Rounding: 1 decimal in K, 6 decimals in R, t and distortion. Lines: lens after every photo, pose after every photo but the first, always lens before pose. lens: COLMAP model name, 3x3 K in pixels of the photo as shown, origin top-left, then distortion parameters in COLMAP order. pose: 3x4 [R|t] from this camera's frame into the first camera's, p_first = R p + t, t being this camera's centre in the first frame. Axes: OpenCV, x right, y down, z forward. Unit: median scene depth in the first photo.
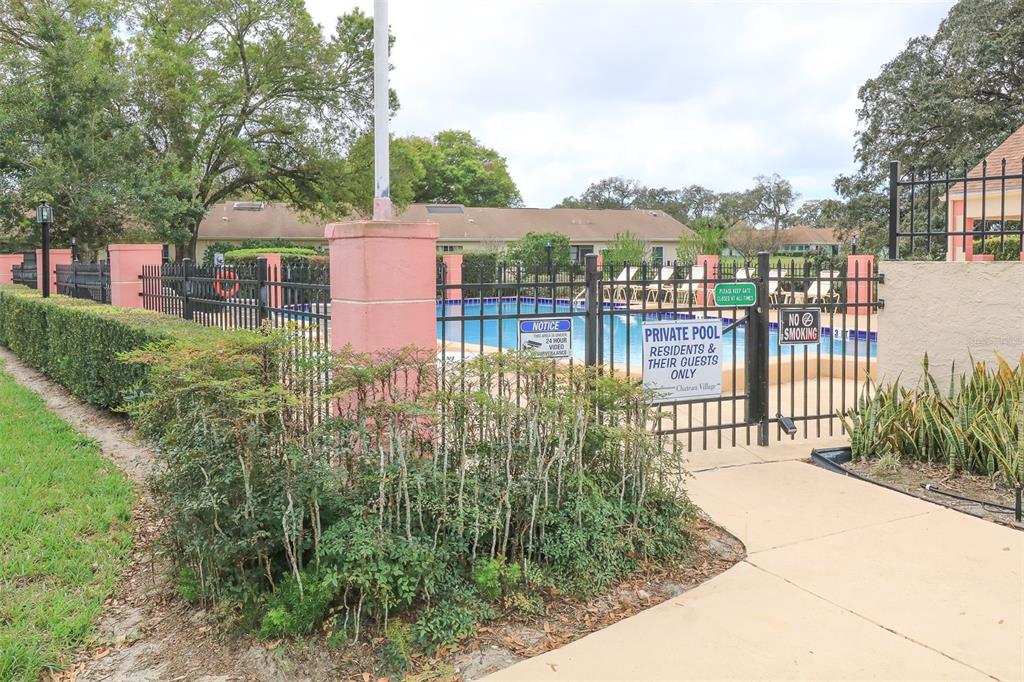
lens RADIAL K [[916.0, 0, 512.0], [0, 916.0, 341.0], [0, 0, 1]] dist [-0.019913, -0.006770]
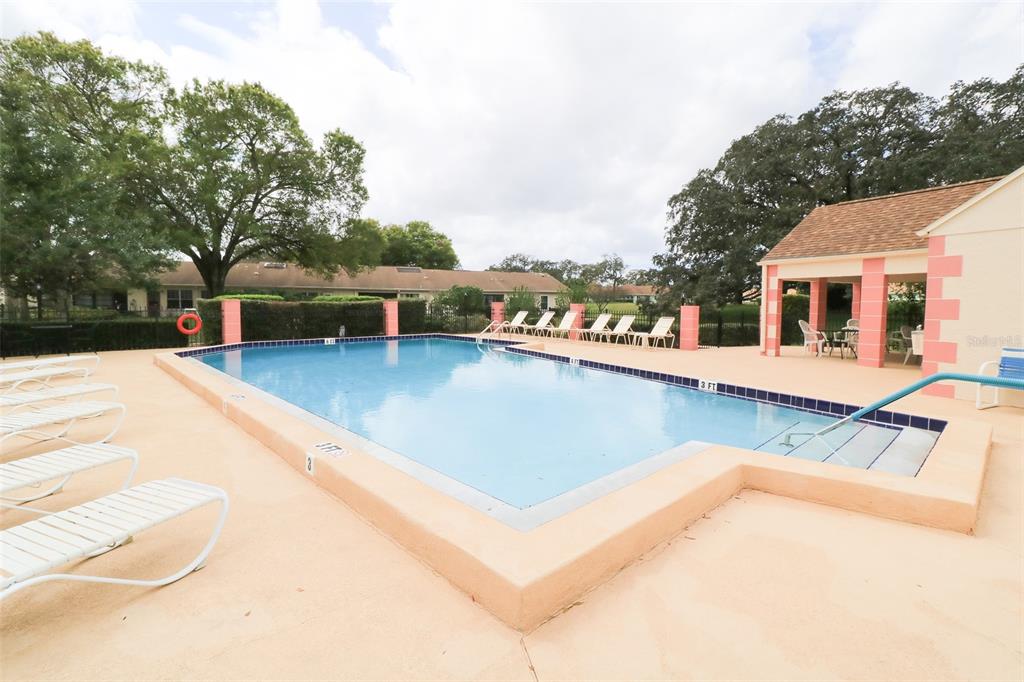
lens RADIAL K [[499.8, 0, 512.0], [0, 499.8, 341.0], [0, 0, 1]] dist [-0.000518, 0.000611]
pose [[0.996005, 0.005618, 0.089122, 0.024753], [-0.004906, 0.999954, -0.008201, -0.016679], [-0.089164, 0.007731, 0.995987, 0.134026]]
